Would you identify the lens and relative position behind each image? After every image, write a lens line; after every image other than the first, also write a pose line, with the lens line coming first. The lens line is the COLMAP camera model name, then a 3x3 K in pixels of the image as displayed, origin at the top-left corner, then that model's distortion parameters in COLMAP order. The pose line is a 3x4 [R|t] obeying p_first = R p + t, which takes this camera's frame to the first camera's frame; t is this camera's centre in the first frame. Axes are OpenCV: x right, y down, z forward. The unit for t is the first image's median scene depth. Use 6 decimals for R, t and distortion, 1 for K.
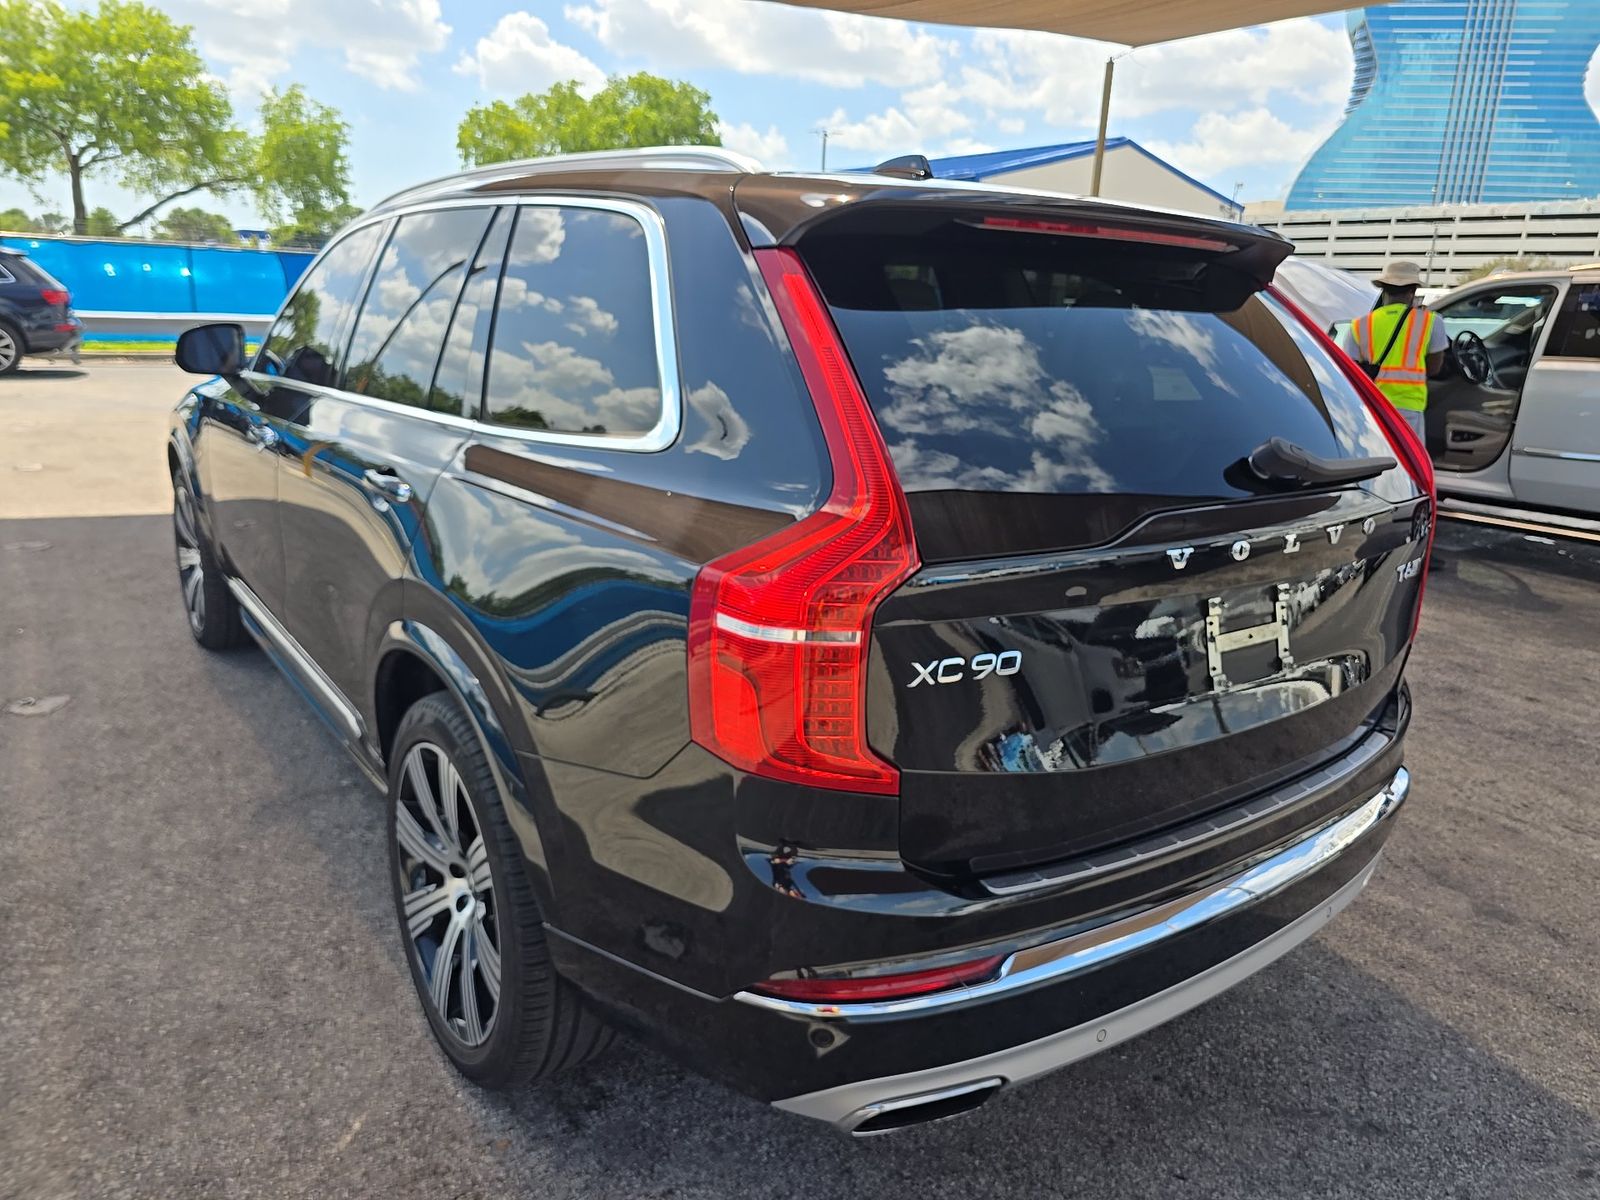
lens RADIAL K [[1087.7, 0, 803.6], [0, 1087.7, 601.4], [0, 0, 1]] dist [0.038114, -0.040828]
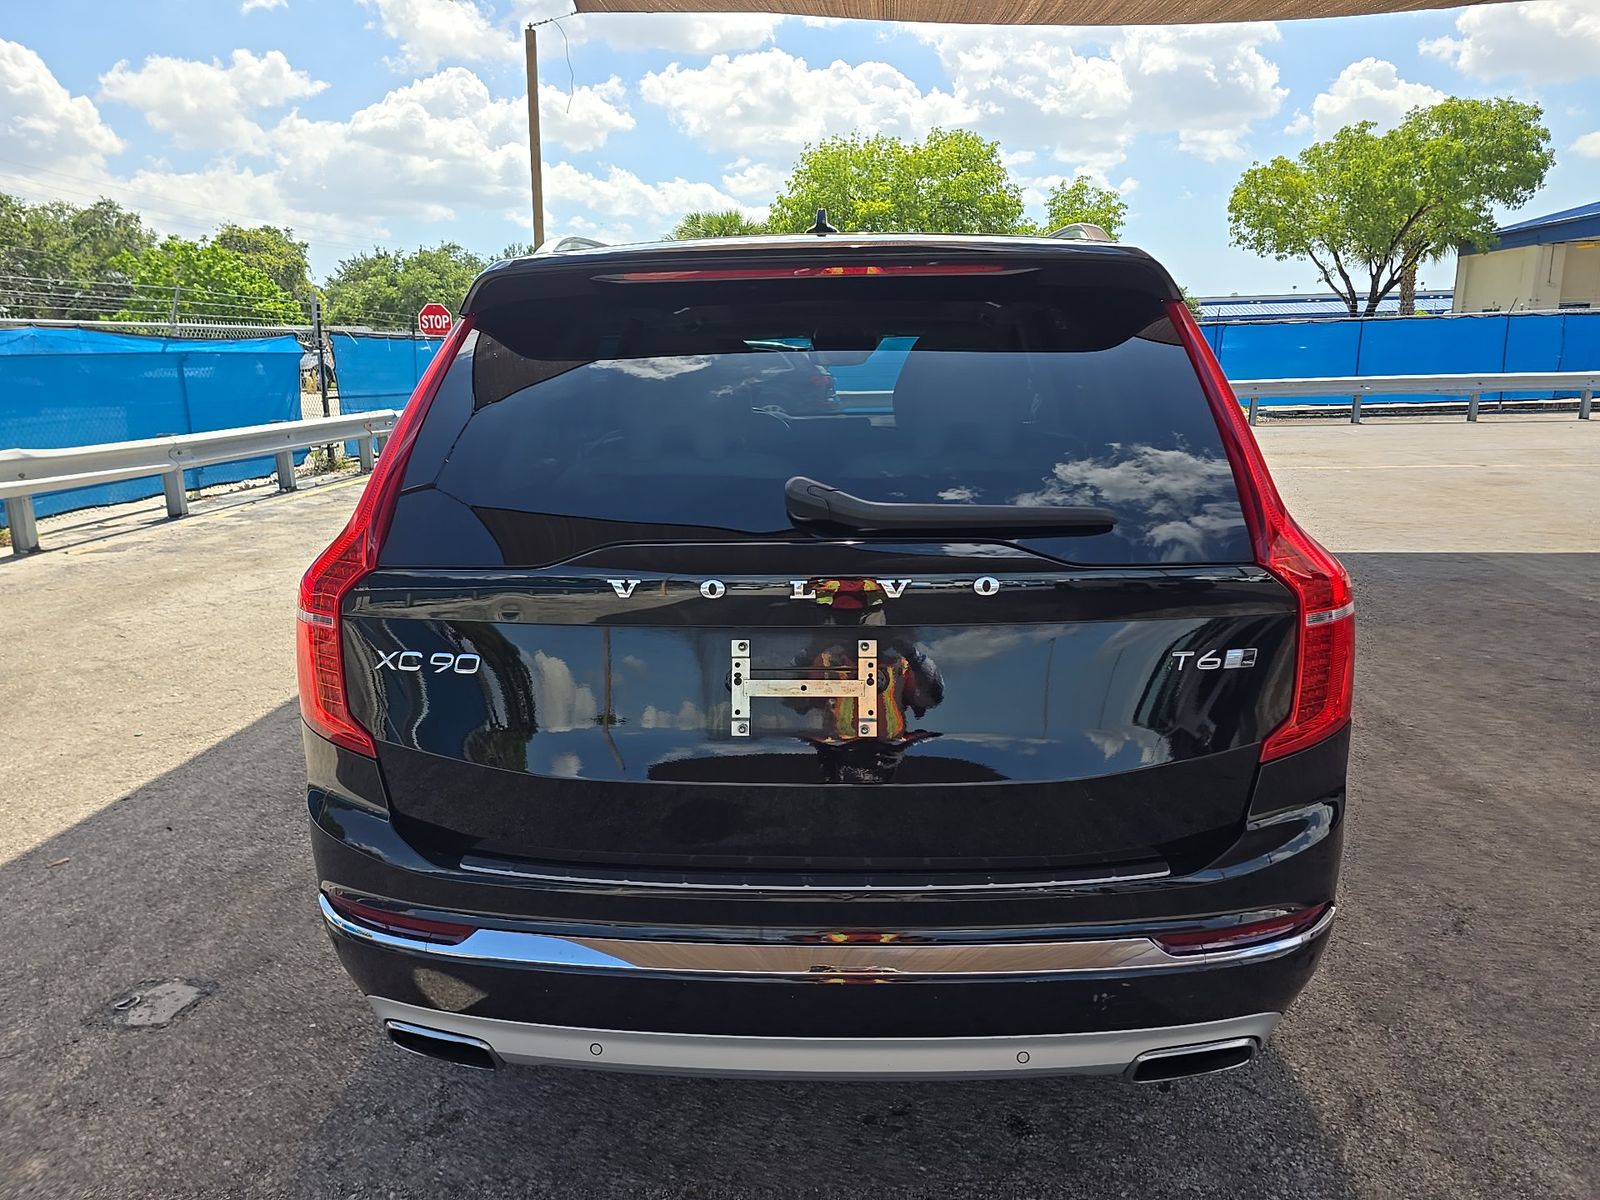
lens RADIAL K [[1087.7, 0, 805.0], [0, 1087.7, 601.1], [0, 0, 1]] dist [0.038114, -0.040828]
pose [[0.776695, 0.081864, -0.624534, 1.117231], [-0.116534, 0.993077, -0.014754, -0.032226], [0.619002, 0.084239, 0.780858, 0.296789]]
